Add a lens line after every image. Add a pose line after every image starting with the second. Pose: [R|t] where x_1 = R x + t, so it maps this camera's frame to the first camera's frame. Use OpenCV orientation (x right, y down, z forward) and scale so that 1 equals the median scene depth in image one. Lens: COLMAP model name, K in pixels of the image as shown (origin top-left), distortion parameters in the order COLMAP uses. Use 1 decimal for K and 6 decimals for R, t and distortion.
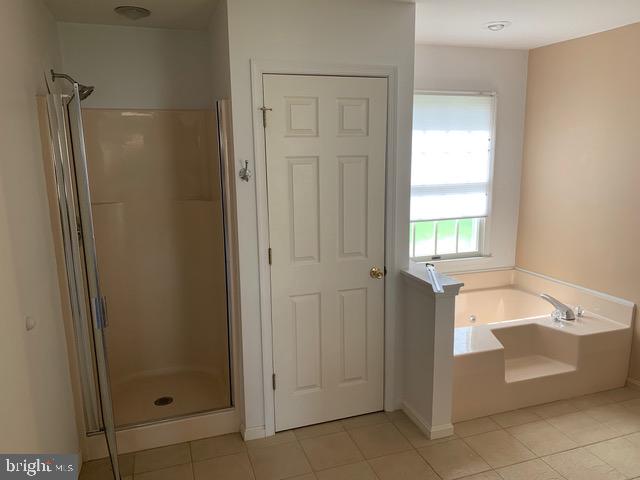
lens RADIAL K [[485.6, 0, 326.8], [0, 485.6, 239.6], [0, 0, 1]] dist [0.038950, -0.064316]
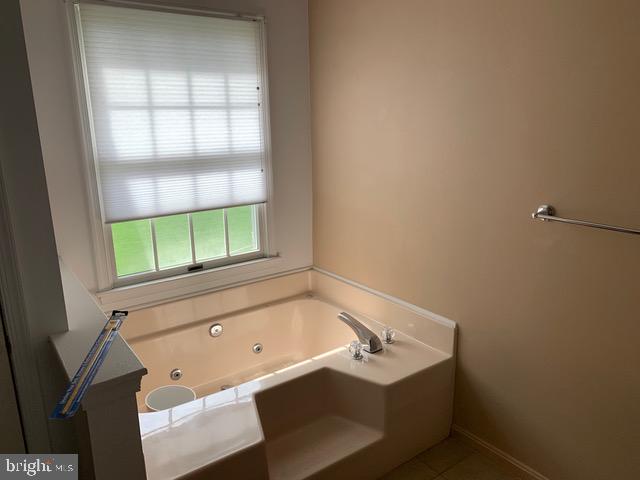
lens RADIAL K [[485.6, 0, 326.8], [0, 485.6, 239.6], [0, 0, 1]] dist [0.038950, -0.064316]
pose [[0.950030, -0.076098, 0.302741, 0.204414], [0.057470, 0.995891, 0.069983, -0.039029], [-0.306823, -0.049088, 0.950500, 0.323998]]
